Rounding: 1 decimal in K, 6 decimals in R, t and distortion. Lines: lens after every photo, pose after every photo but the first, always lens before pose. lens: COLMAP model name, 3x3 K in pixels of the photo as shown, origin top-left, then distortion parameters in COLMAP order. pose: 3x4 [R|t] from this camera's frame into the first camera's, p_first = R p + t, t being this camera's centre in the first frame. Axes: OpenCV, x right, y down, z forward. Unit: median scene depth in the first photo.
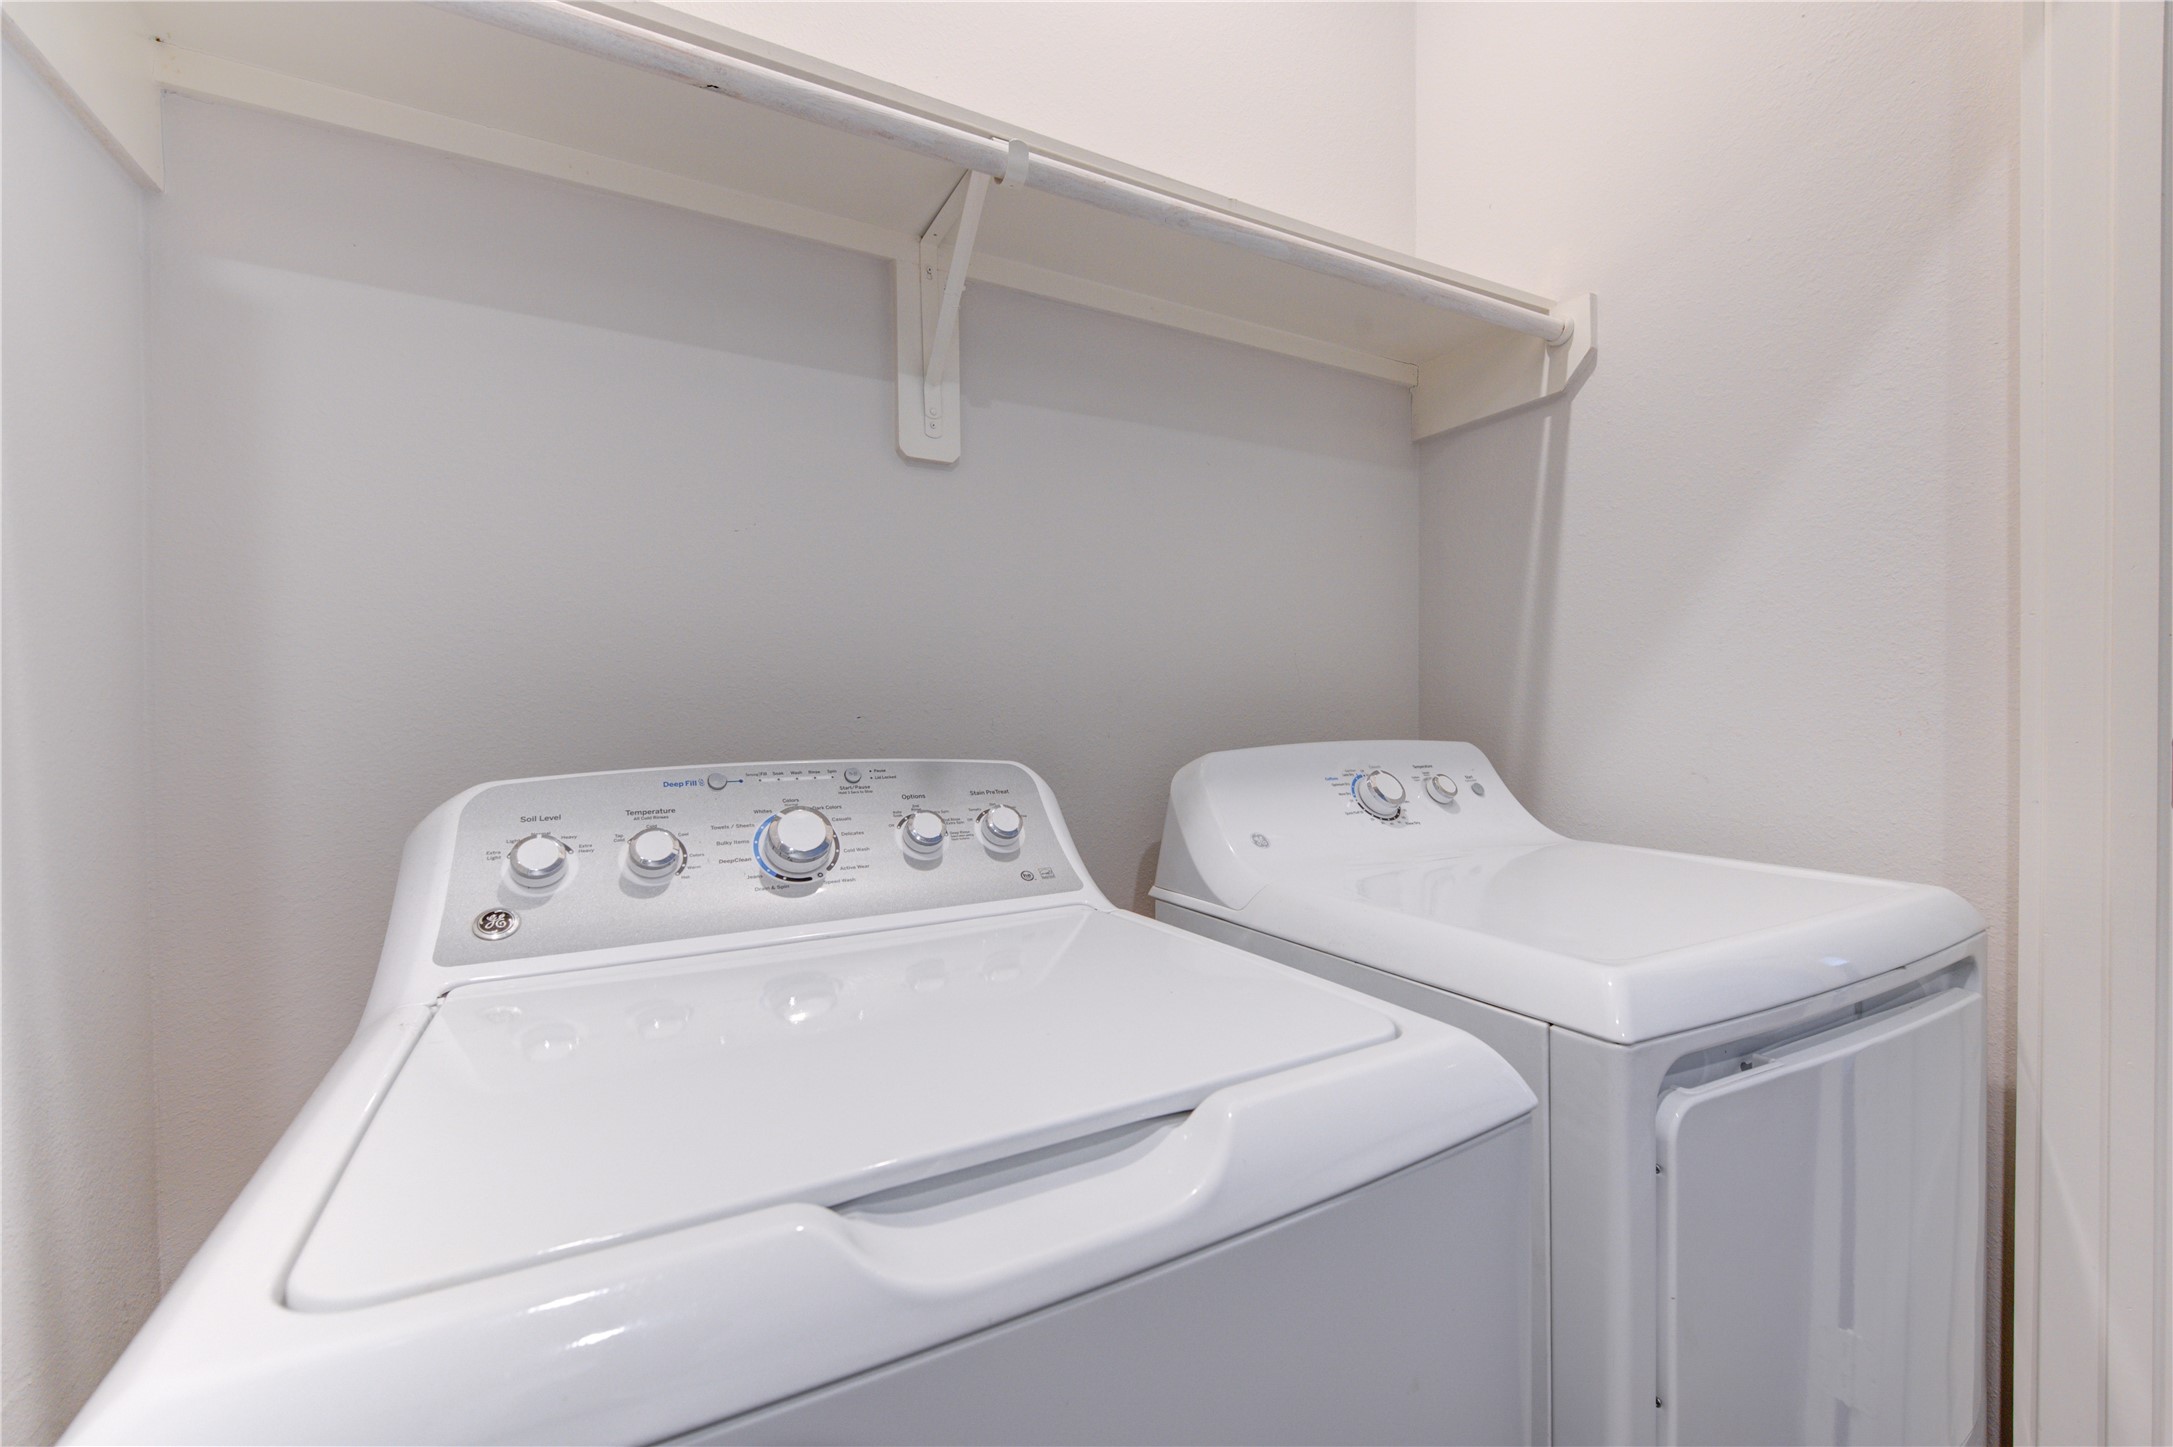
lens RADIAL K [[941.9, 0, 1091.3], [0, 941.9, 724.7], [0, 0, 1]] dist [-0.006001, 0.000218]
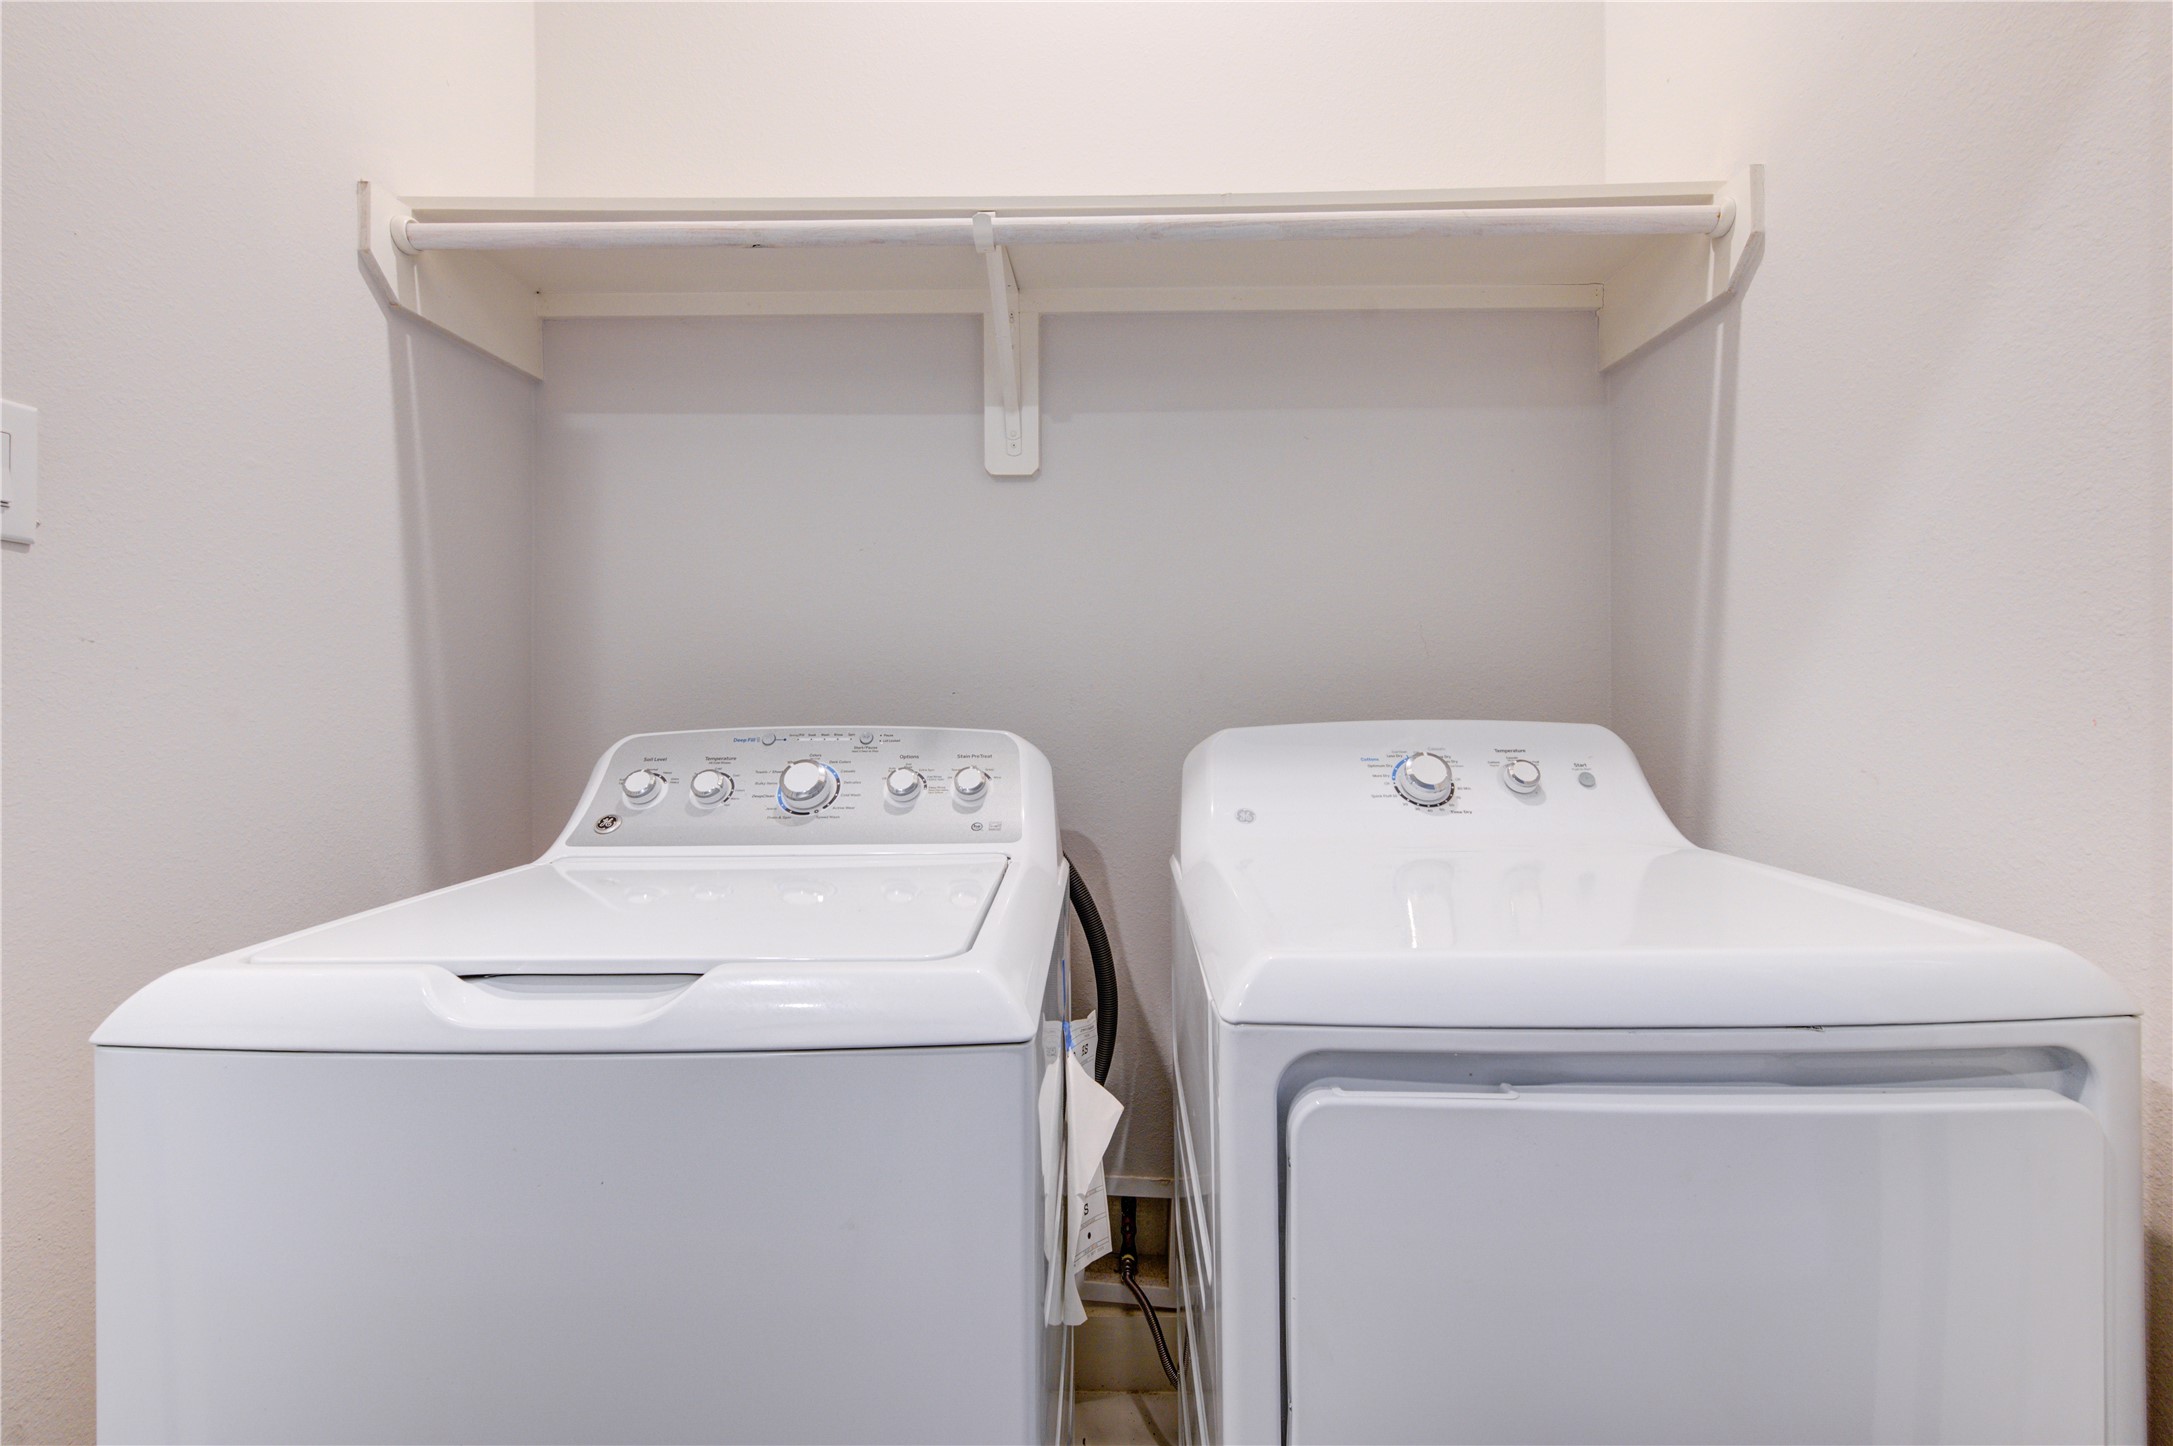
lens RADIAL K [[941.9, 0, 1053.3], [0, 941.9, 687.8], [0, 0, 1]] dist [-0.006001, 0.000218]
pose [[0.857466, 0.000825, -0.514540, 0.509647], [-0.006221, 0.999942, -0.008765, -0.004751], [0.514503, 0.010717, 0.857422, 0.019013]]
